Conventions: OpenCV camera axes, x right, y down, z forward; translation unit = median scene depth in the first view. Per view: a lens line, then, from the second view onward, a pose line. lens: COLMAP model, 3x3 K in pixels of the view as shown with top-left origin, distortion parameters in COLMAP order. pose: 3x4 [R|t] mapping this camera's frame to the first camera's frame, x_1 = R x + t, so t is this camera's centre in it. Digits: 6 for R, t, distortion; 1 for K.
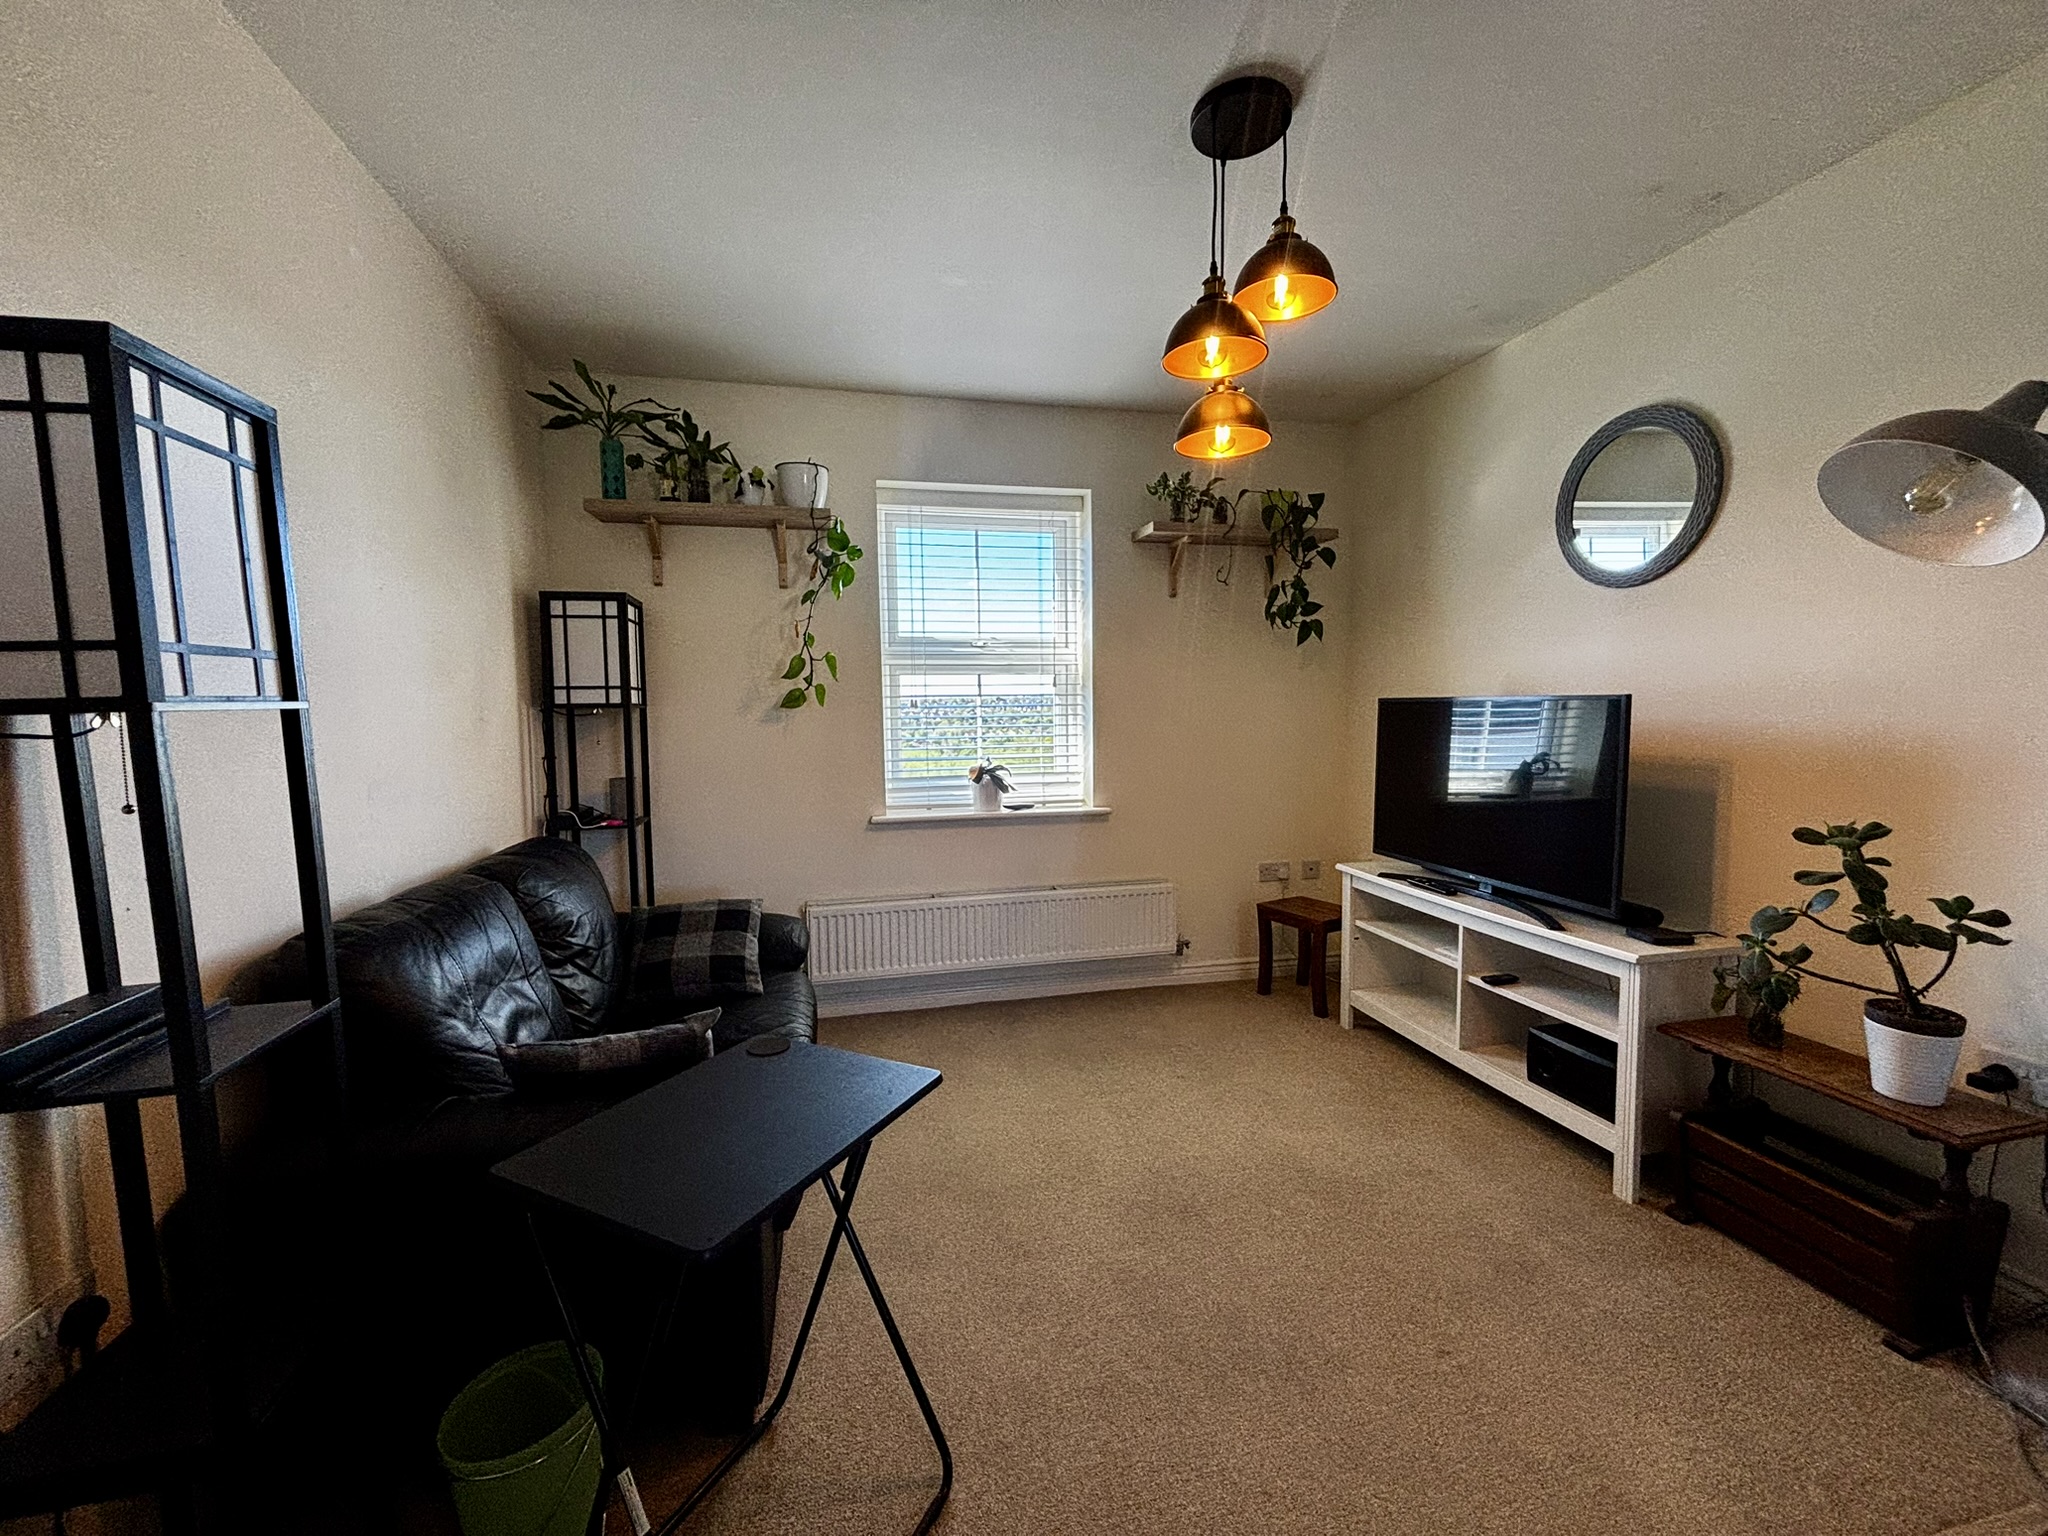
lens RADIAL K [[829.7, 0, 1022.7], [0, 829.7, 764.3], [0, 0, 1]] dist [0.013497, -0.008621]
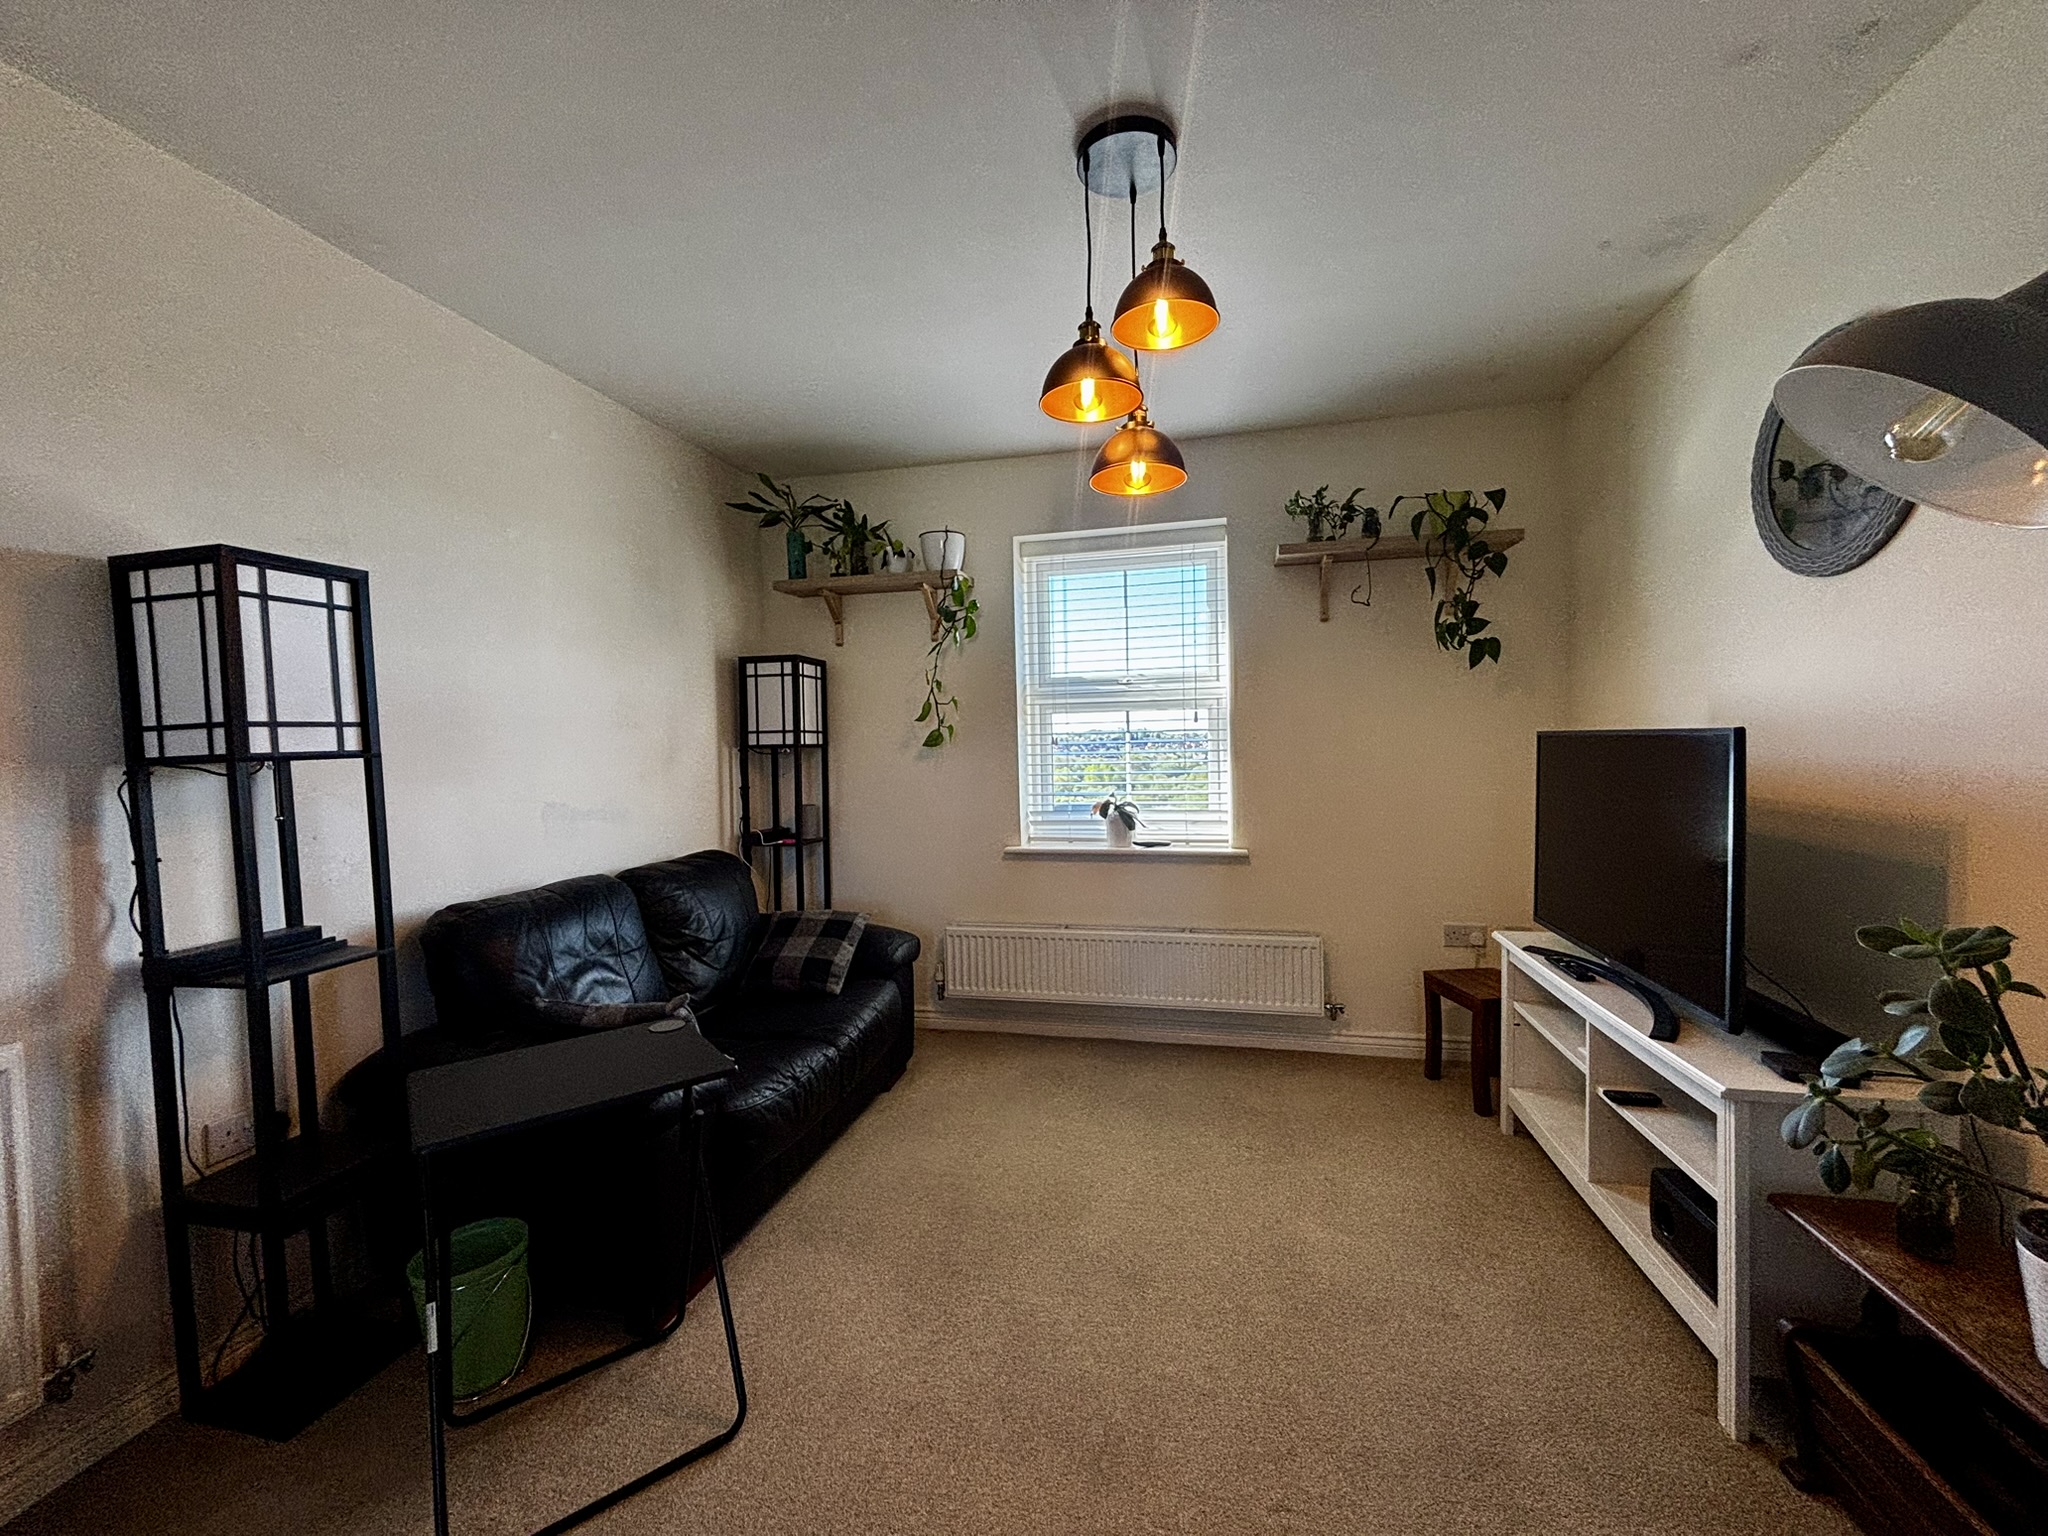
lens RADIAL K [[823.0, 0, 1008.4], [0, 823.0, 763.7], [0, 0, 1]] dist [-0.001050, -0.000327]
pose [[0.898277, 0.003767, -0.439413, 0.308335], [-0.020435, 0.999239, -0.033209, -0.009836], [0.438954, 0.038810, 0.897671, 0.047550]]
